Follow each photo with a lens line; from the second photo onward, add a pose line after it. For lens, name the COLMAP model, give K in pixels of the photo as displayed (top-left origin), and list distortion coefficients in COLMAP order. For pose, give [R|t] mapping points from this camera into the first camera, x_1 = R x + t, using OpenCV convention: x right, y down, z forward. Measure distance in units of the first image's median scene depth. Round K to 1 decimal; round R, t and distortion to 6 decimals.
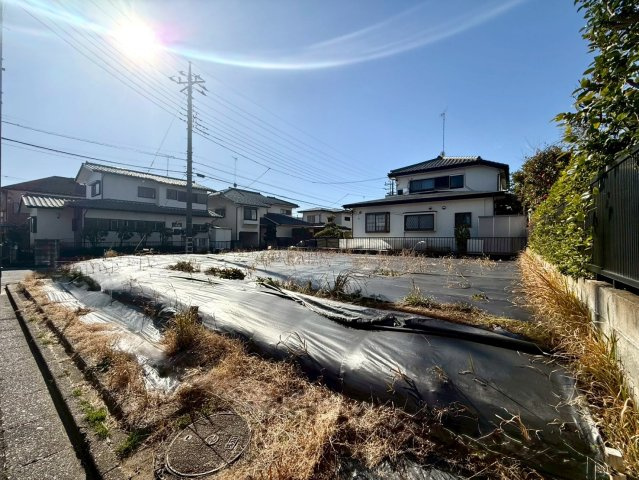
lens RADIAL K [[254.5, 0, 319.0], [0, 254.5, 242.0], [0, 0, 1]] dist [-0.001484, 0.000079]
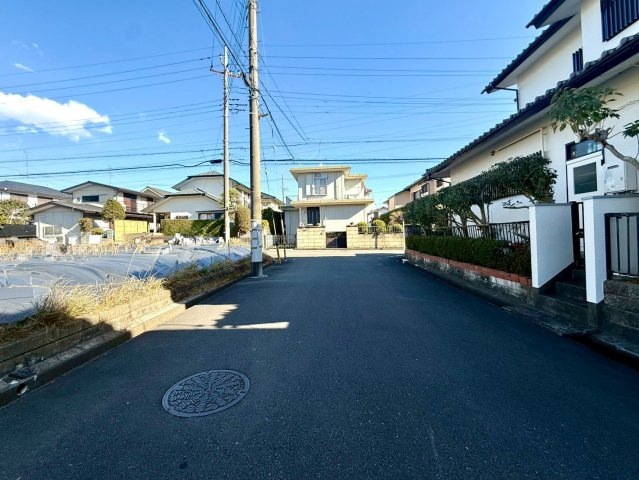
lens RADIAL K [[273.2, 0, 305.8], [0, 273.2, 232.5], [0, 0, 1]] dist [-0.006670, -0.000290]
pose [[-0.854723, 0.009723, -0.518994, -0.274982], [0.010376, 0.999945, 0.001645, 0.007034], [0.518981, -0.003979, -0.854776, 1.325004]]
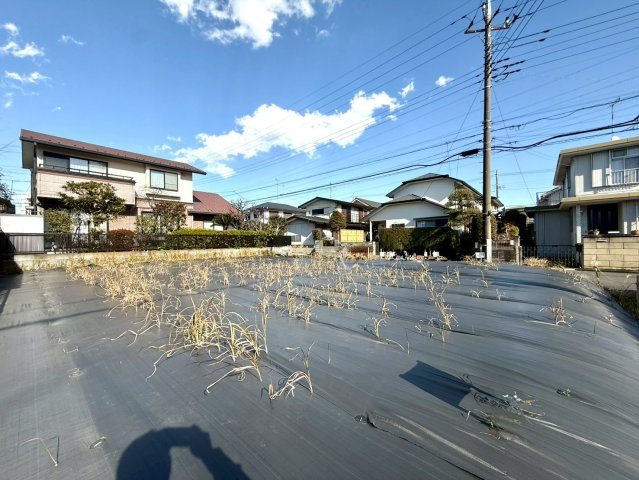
lens RADIAL K [[254.5, 0, 318.0], [0, 254.5, 241.3], [0, 0, 1]] dist [-0.001484, 0.000079]
pose [[-0.997283, 0.009516, 0.073045, -0.148579], [0.010348, 0.999886, 0.011028, -0.015481], [-0.072932, 0.011753, -0.997268, 1.069554]]
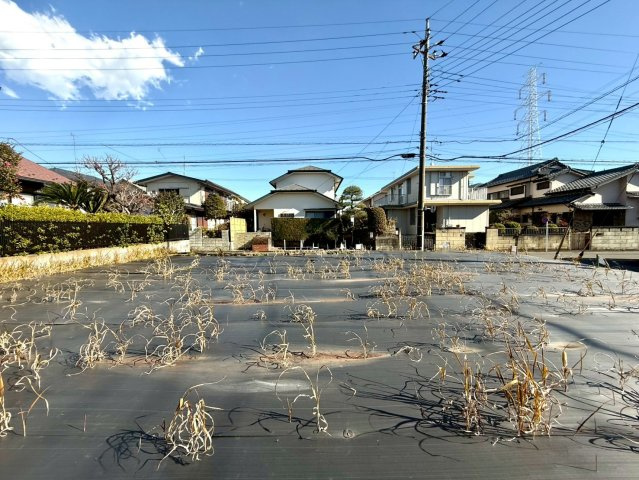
lens RADIAL K [[254.5, 0, 317.5], [0, 254.5, 241.9], [0, 0, 1]] dist [-0.001484, 0.000079]
pose [[-0.795948, 0.037421, -0.604207, 0.193943], [0.000256, 0.998108, 0.061480, -0.022950], [0.605365, 0.048780, -0.794452, 0.833956]]
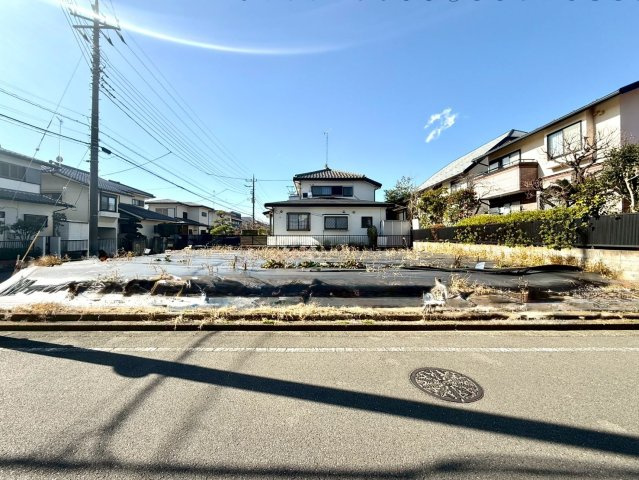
lens RADIAL K [[273.2, 0, 307.6], [0, 273.2, 234.3], [0, 0, 1]] dist [-0.006670, -0.000290]
pose [[0.804799, 0.002732, 0.593541, -0.419379], [0.009591, 0.999799, -0.017607, -0.000731], [-0.593470, 0.019863, 0.804611, 0.025588]]
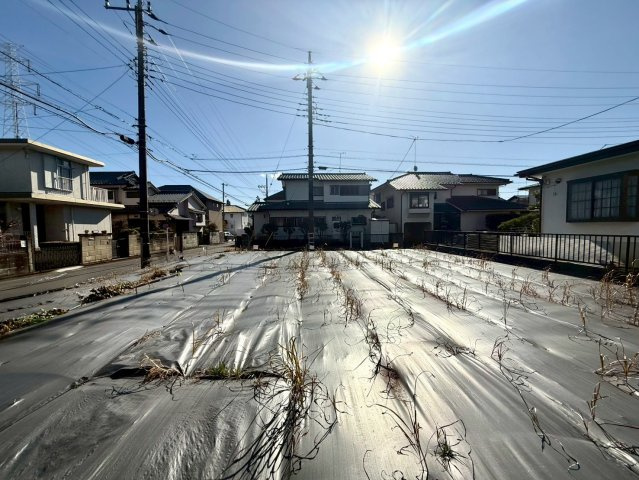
lens RADIAL K [[254.5, 0, 319.6], [0, 254.5, 240.8], [0, 0, 1]] dist [-0.001484, 0.000079]
pose [[0.647433, 0.025809, -0.761685, 0.239637], [0.007002, 0.999183, 0.039808, -0.023556], [0.762090, -0.031106, 0.646723, 0.329735]]
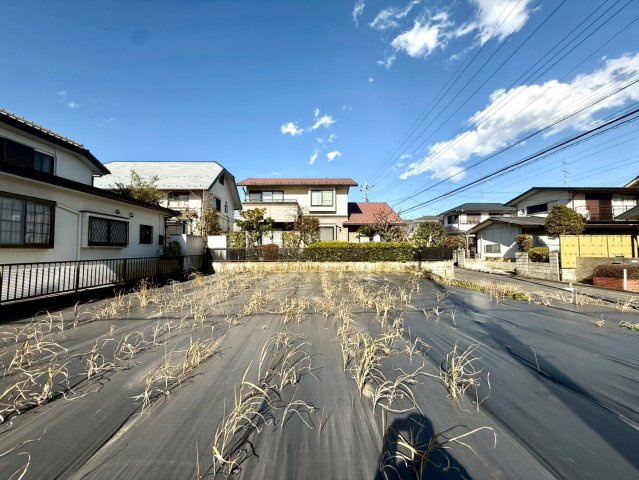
lens RADIAL K [[254.5, 0, 317.8], [0, 254.5, 237.8], [0, 0, 1]] dist [-0.001484, 0.000079]
pose [[-0.619198, 0.033555, 0.784517, -0.325294], [0.008921, 0.999323, -0.035701, -0.032562], [-0.785184, -0.015107, -0.619078, 0.839832]]
